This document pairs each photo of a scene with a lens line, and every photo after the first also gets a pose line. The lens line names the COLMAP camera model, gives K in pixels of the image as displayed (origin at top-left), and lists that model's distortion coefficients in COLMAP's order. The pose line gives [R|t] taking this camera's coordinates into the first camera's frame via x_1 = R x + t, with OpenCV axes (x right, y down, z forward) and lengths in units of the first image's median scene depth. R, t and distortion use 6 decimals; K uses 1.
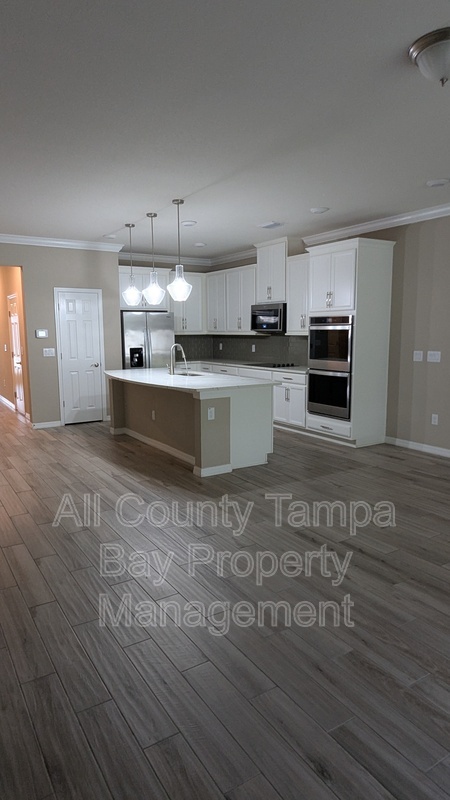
lens RADIAL K [[506.2, 0, 225.8], [0, 506.2, 399.4], [0, 0, 1]] dist [0.003001, 0.000853]
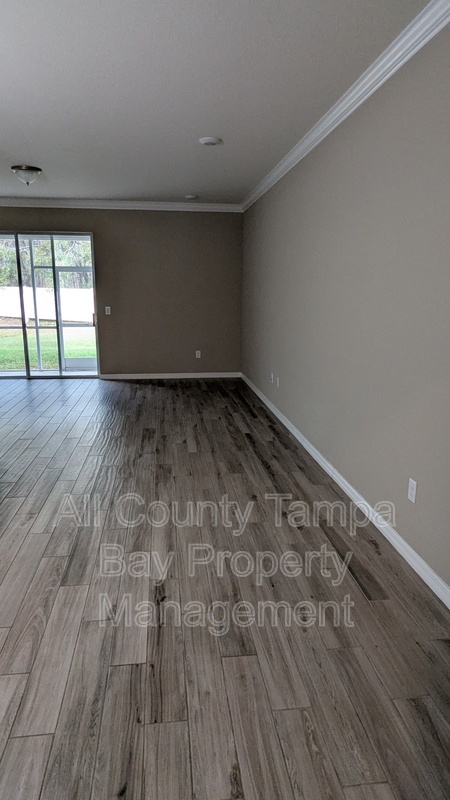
lens RADIAL K [[506.2, 0, 224.3], [0, 506.2, 399.2], [0, 0, 1]] dist [0.003001, 0.000853]
pose [[-0.904985, -0.086401, 0.416577, -0.696175], [0.056144, 0.946344, 0.318246, -0.183957], [-0.421722, 0.311396, -0.851577, 1.387866]]
